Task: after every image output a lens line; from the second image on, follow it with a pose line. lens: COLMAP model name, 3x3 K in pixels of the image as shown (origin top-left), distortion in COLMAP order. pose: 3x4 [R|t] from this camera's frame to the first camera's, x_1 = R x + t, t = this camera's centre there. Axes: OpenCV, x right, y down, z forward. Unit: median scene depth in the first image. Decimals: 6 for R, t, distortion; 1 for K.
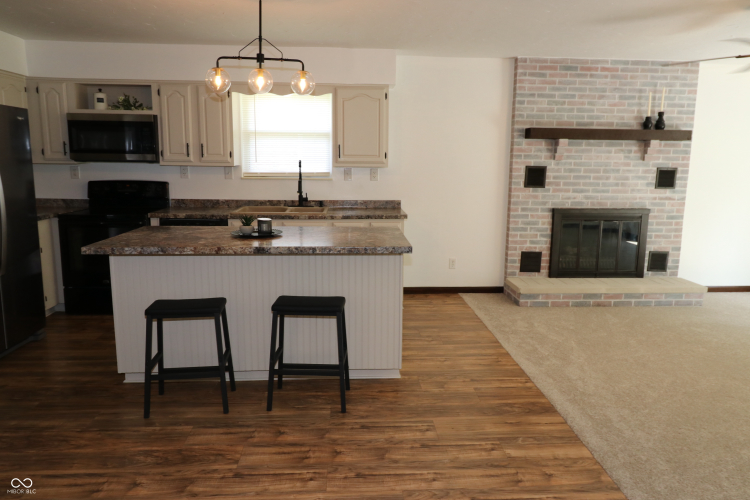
lens RADIAL K [[526.0, 0, 377.8], [0, 526.0, 250.9], [0, 0, 1]] dist [0.004521, -0.000127]
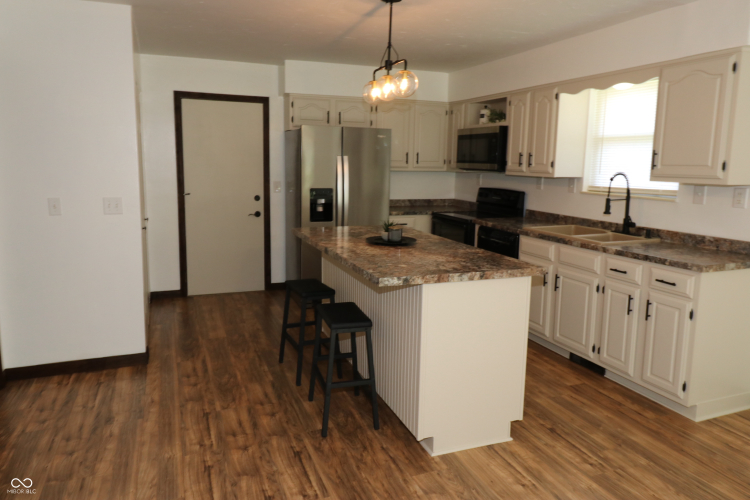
lens RADIAL K [[526.0, 0, 379.0], [0, 526.0, 244.9], [0, 0, 1]] dist [0.004521, -0.000127]
pose [[0.307238, 0.145758, -0.940404, 0.458427], [-0.182413, 0.978896, 0.092128, -0.073721], [0.933986, 0.143237, 0.327342, 0.429346]]
